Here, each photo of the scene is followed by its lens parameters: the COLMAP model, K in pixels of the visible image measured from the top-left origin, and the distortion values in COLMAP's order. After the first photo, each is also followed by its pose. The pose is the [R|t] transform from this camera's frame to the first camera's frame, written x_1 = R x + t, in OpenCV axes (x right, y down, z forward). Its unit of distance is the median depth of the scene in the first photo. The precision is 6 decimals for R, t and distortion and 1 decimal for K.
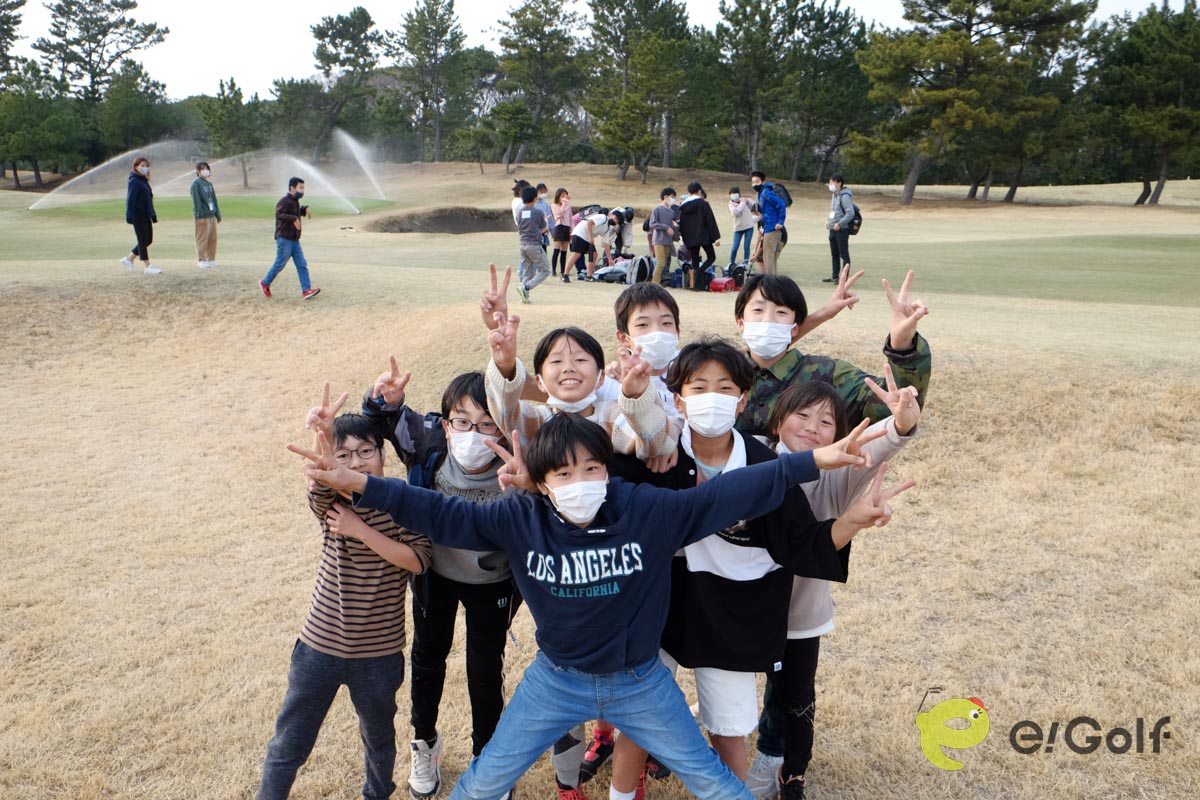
lens RADIAL K [[928.7, 0, 592.4], [0, 928.7, 386.6], [0, 0, 1]] dist [-0.043021, 0.023918]
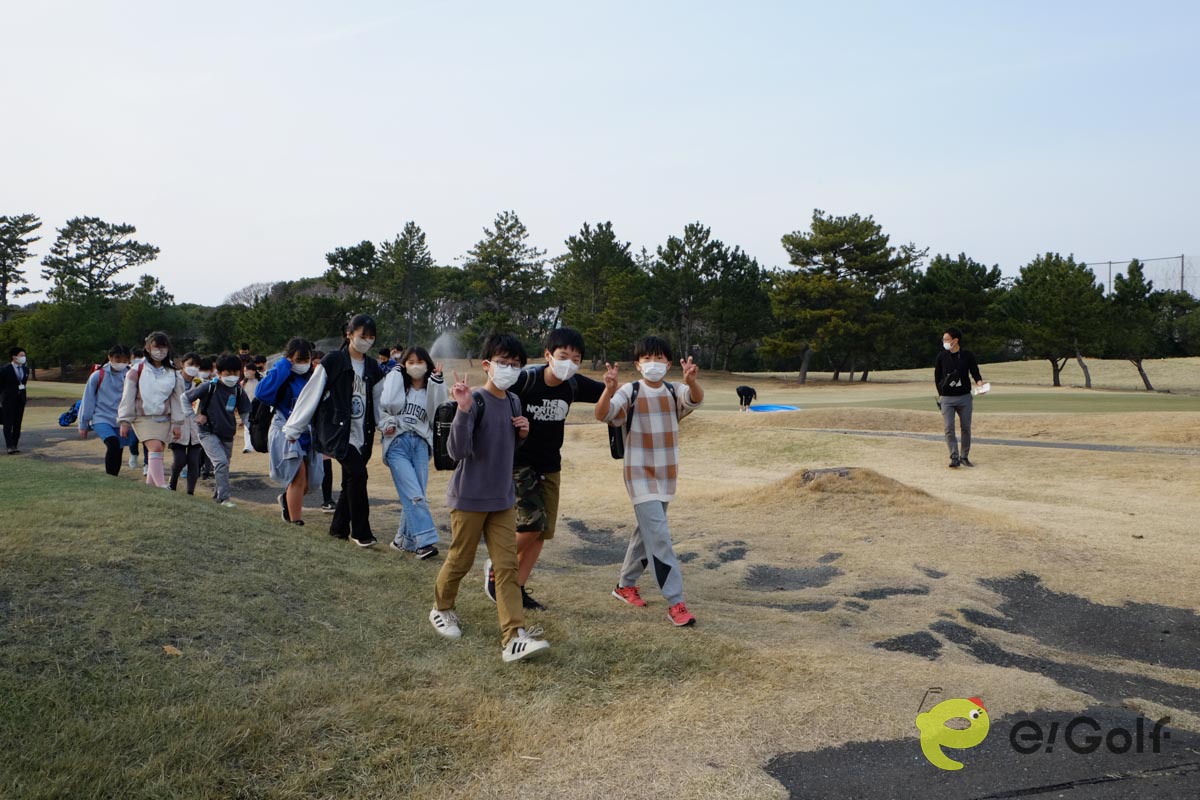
lens RADIAL K [[928.7, 0, 603.1], [0, 928.7, 392.0], [0, 0, 1]] dist [-0.043021, 0.023918]
pose [[0.980762, -0.016996, 0.194467, -0.266683], [0.055009, 0.979894, -0.191786, 0.083632], [-0.187297, 0.198793, 0.961978, -0.371488]]
